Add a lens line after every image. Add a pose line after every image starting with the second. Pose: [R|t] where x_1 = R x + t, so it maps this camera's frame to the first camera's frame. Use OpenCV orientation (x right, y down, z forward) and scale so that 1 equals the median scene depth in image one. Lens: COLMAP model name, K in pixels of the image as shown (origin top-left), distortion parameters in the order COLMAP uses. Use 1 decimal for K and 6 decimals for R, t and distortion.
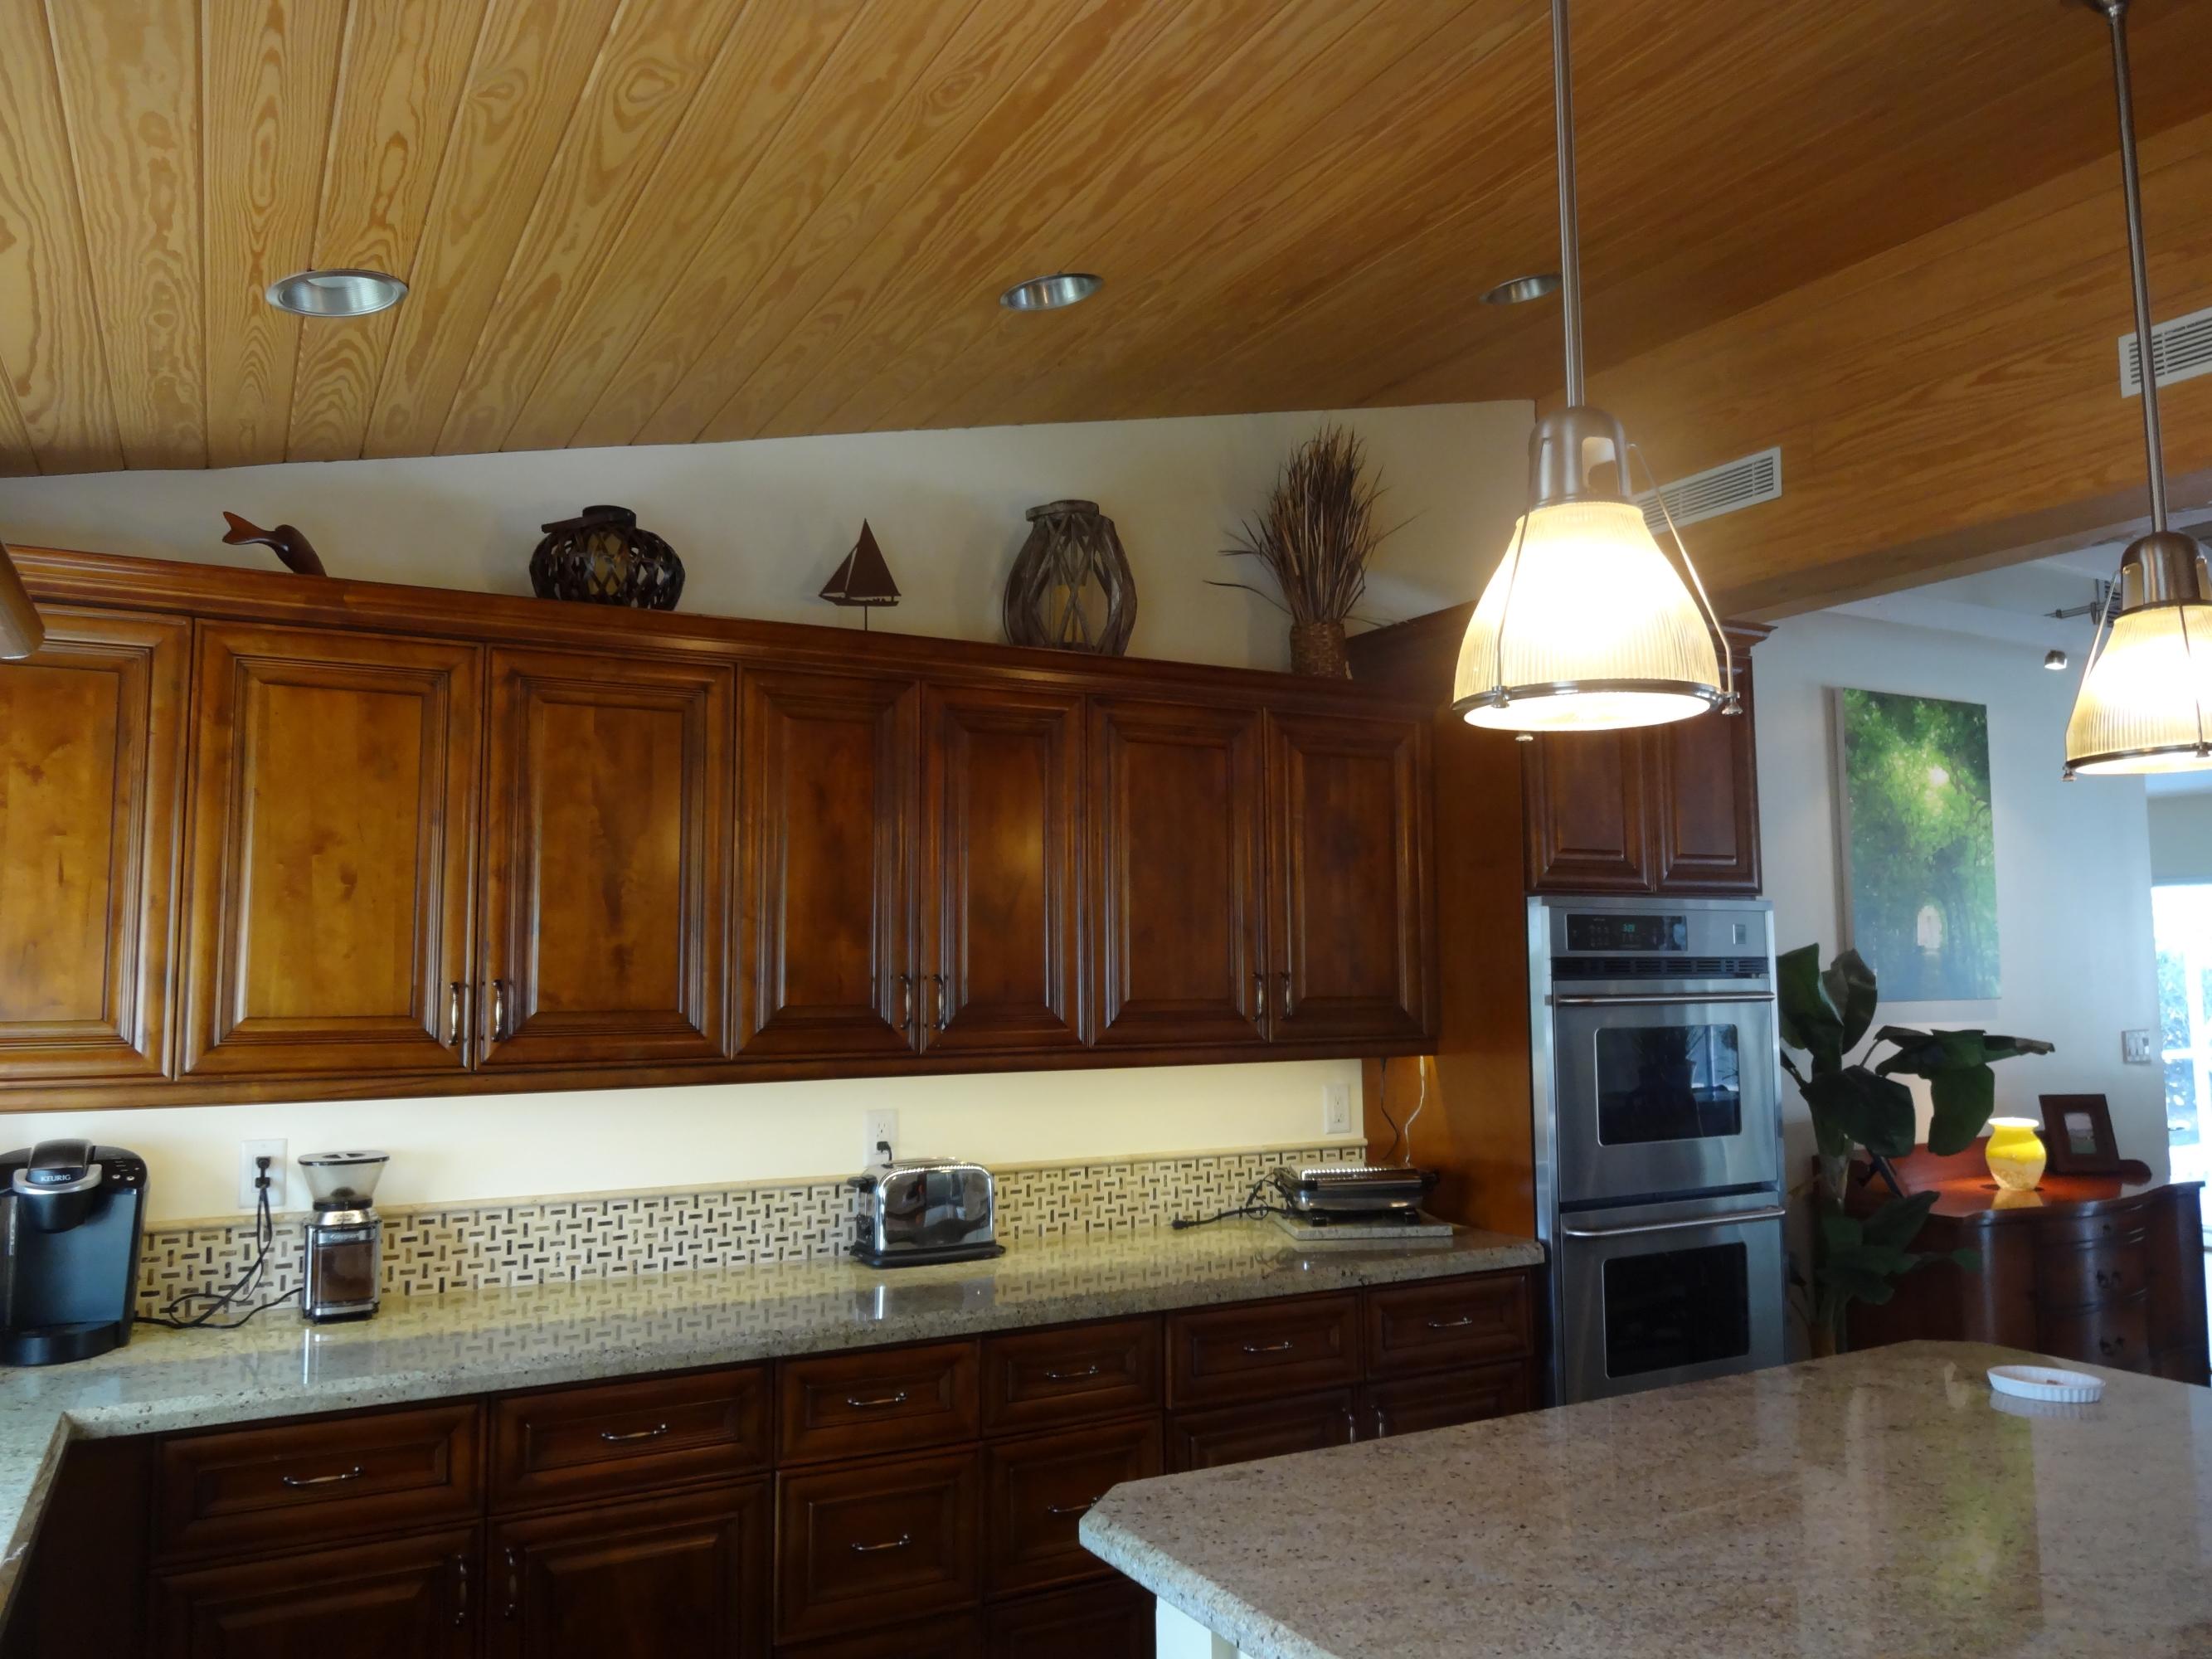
lens RADIAL K [[1622.5, 0, 1106.0], [0, 1622.5, 829.5], [0, 0, 1]] dist [0.001539, -0.020678]
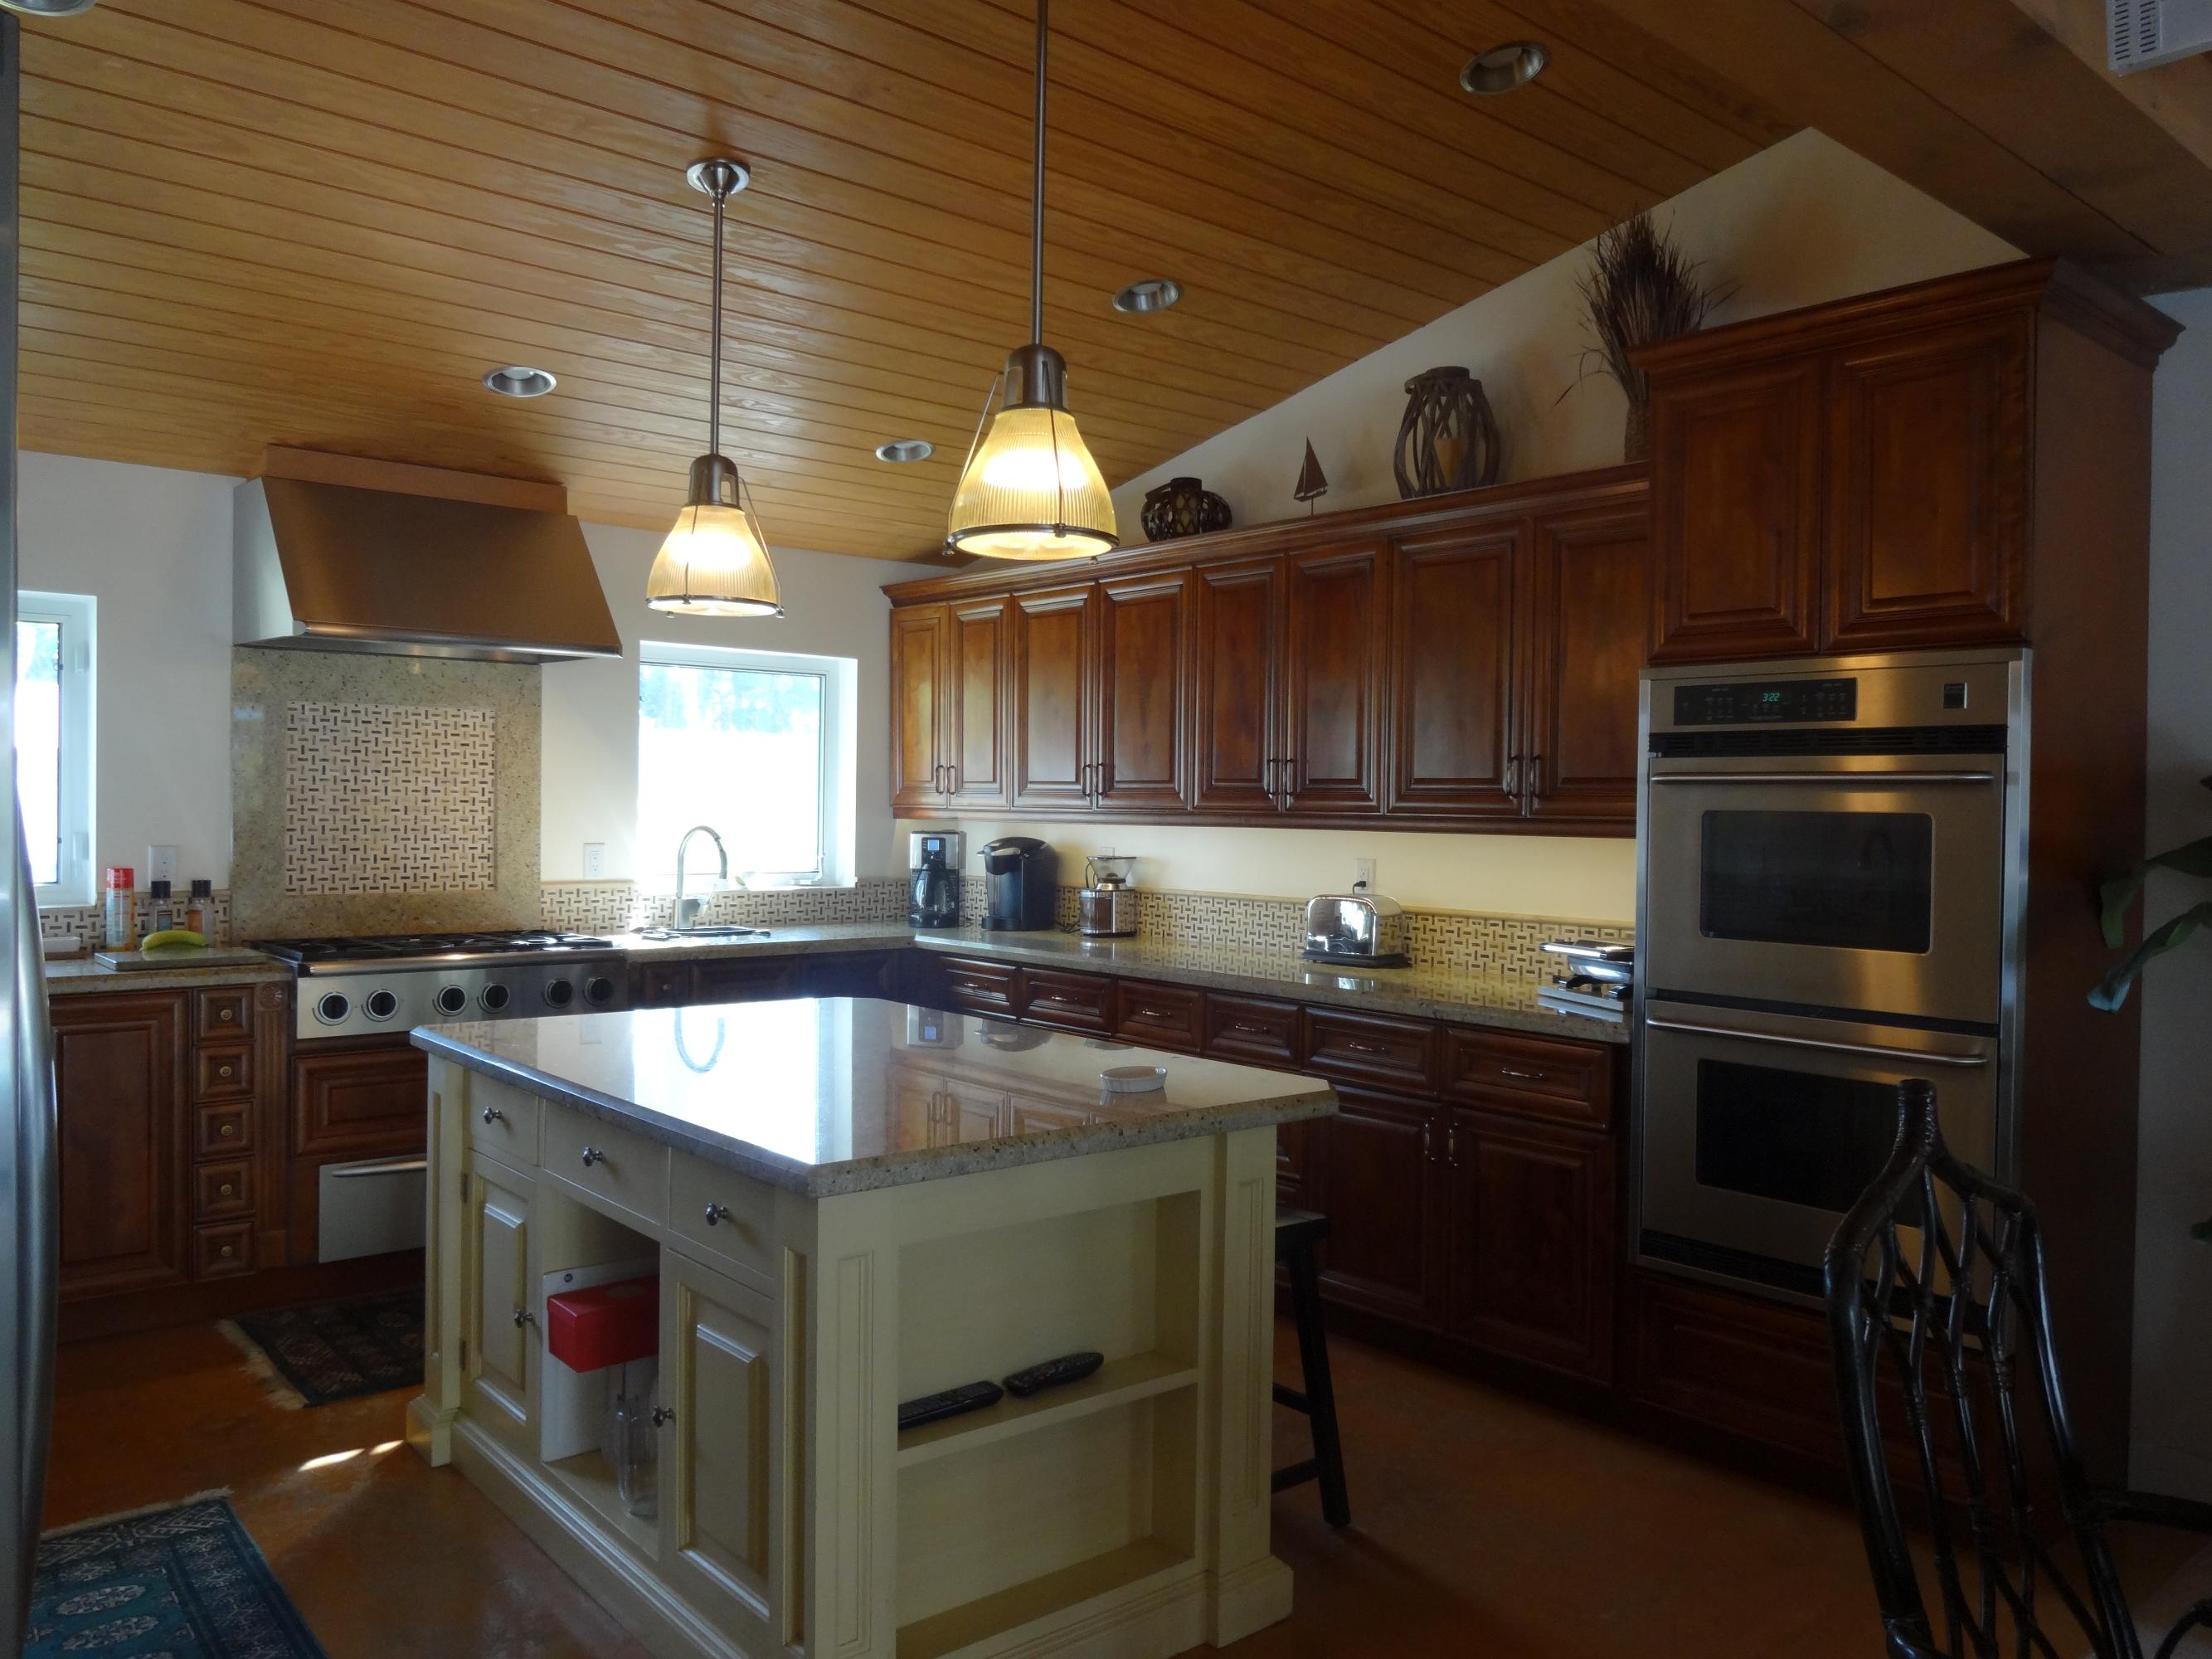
lens RADIAL K [[1632.6, 0, 1106.0], [0, 1632.6, 829.5], [0, 0, 1]] dist [-0.011135, 0.001279]
pose [[0.202428, 0.026138, -0.978948, 1.137239], [0.070773, 0.996639, 0.041245, 0.072363], [0.976736, -0.077633, 0.199898, 0.489591]]
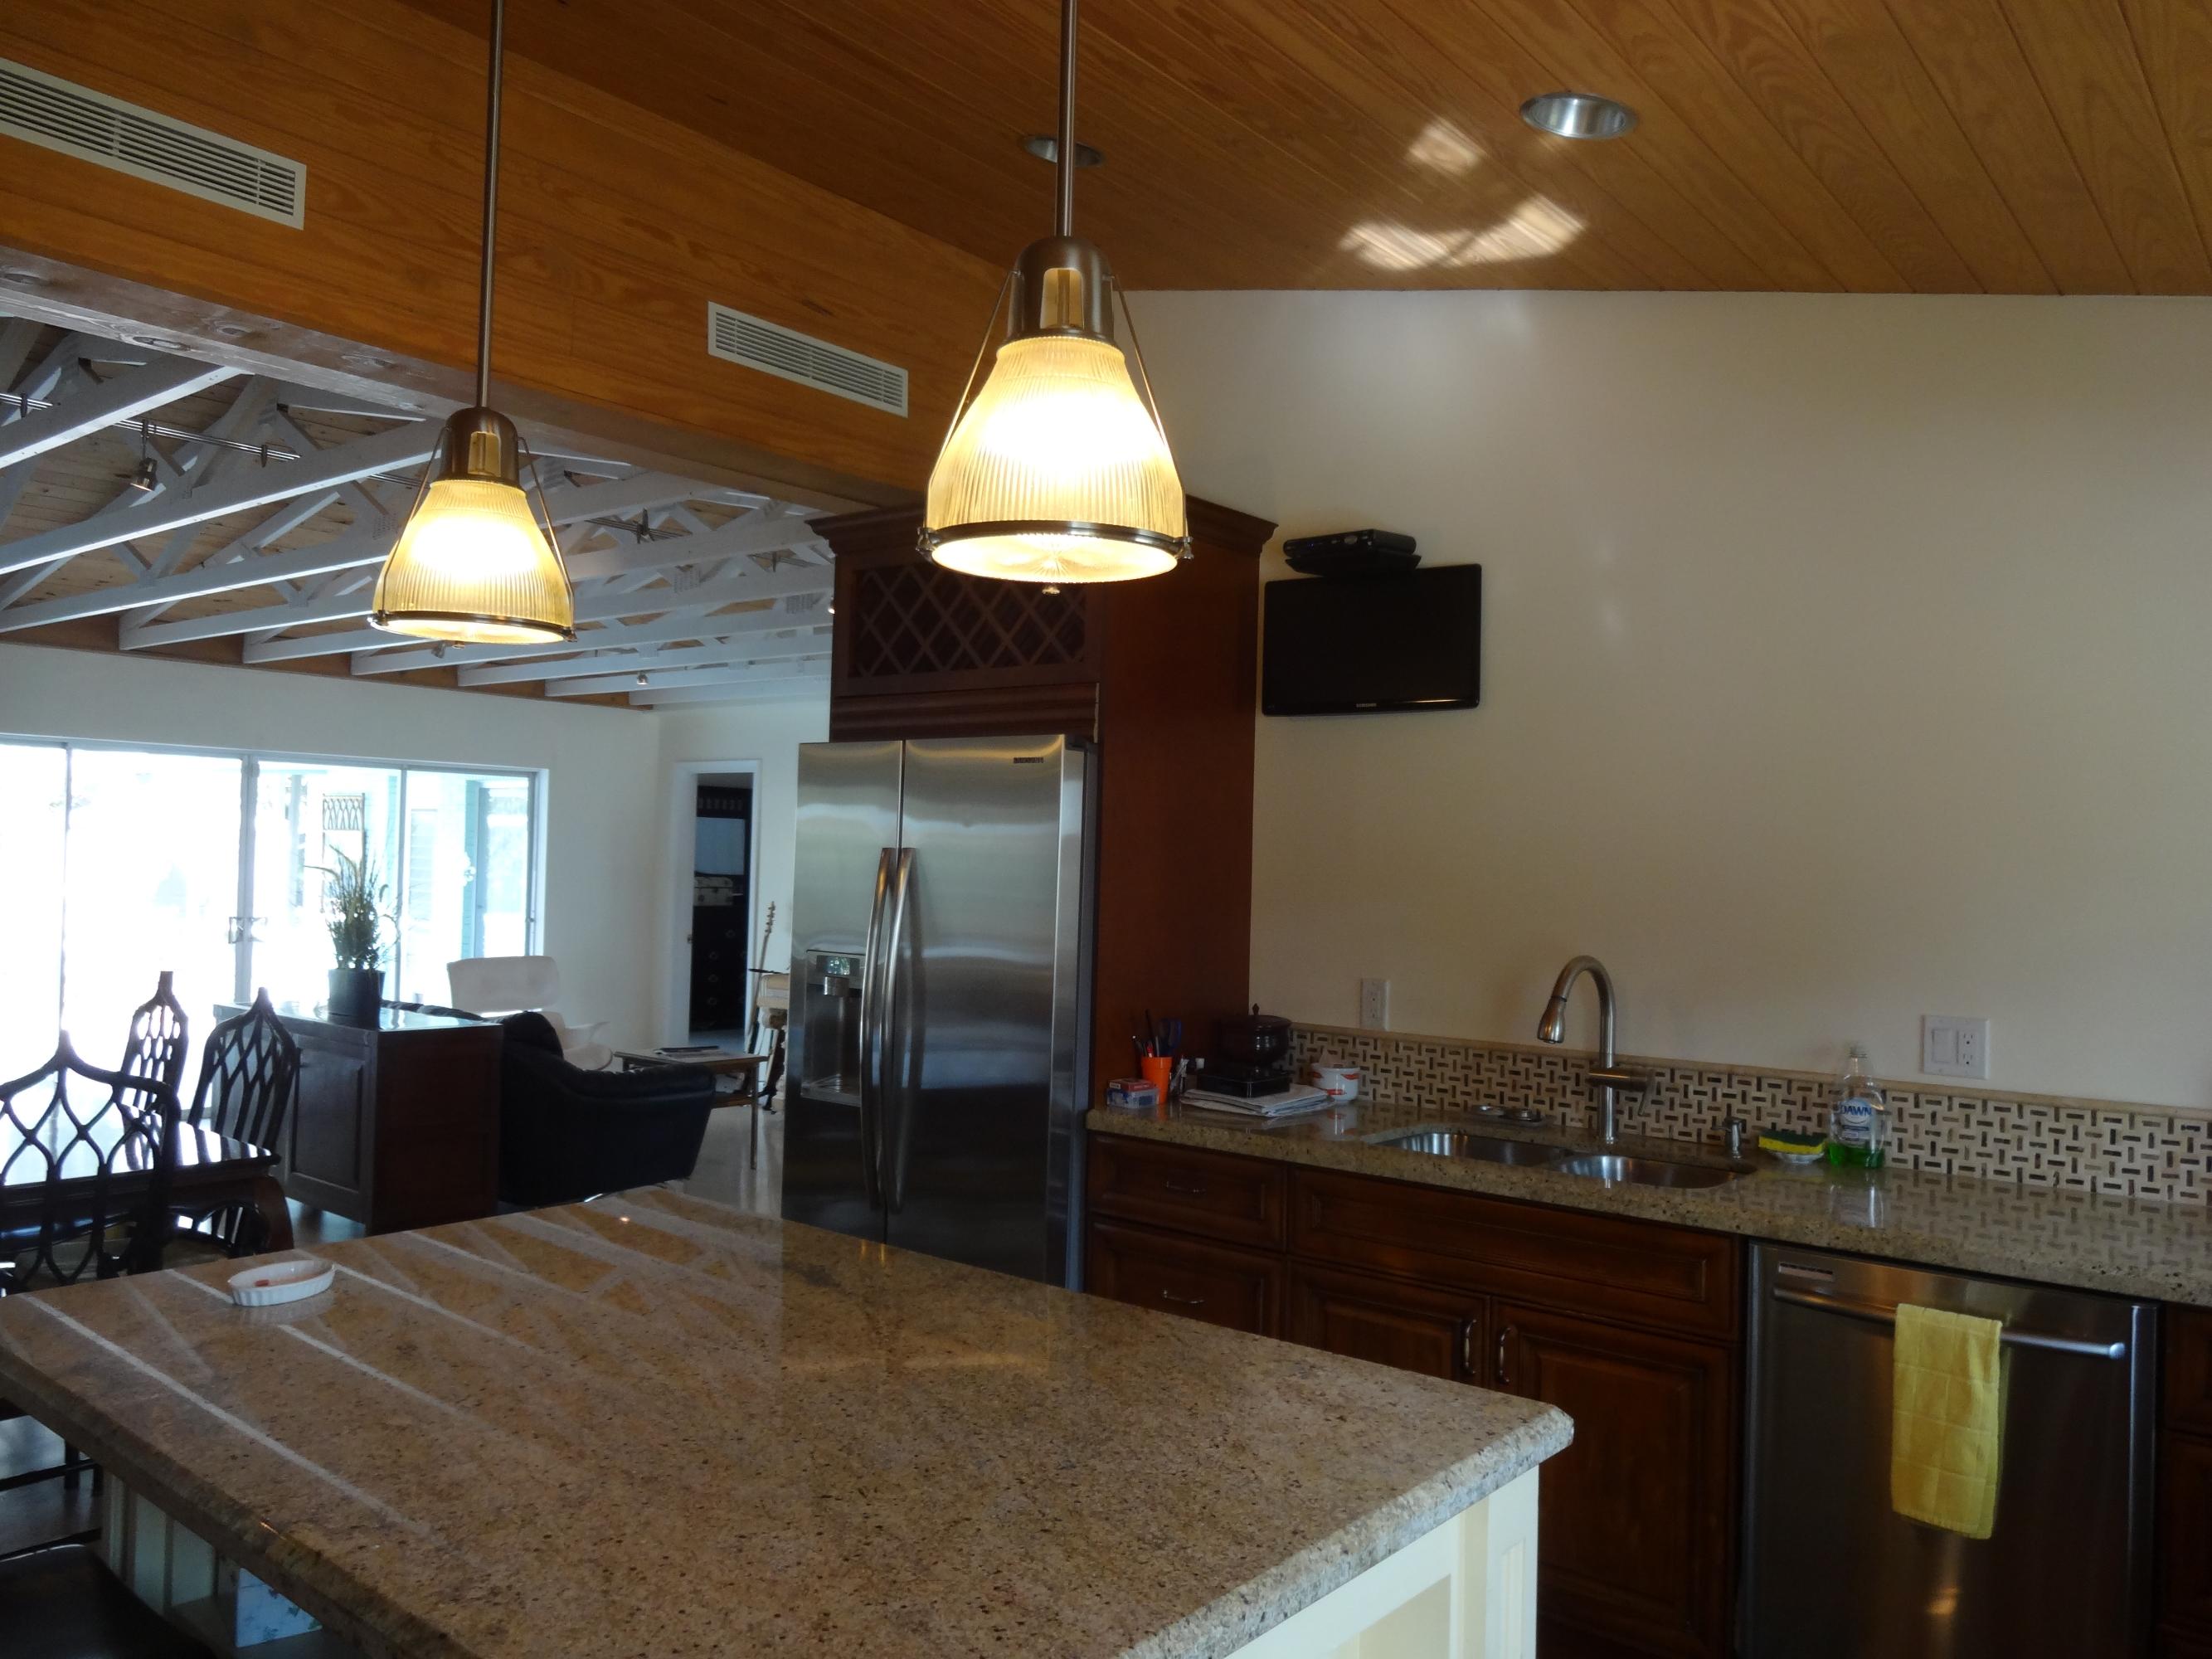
lens RADIAL K [[1632.8, 0, 1106.0], [0, 1632.8, 829.5], [0, 0, 1]] dist [0.008380, 0.003368]
pose [[-0.378286, 0.014212, 0.925579, -0.285069], [-0.110260, 0.992072, -0.060297, 0.061873], [-0.919099, -0.124863, -0.373720, 0.603304]]
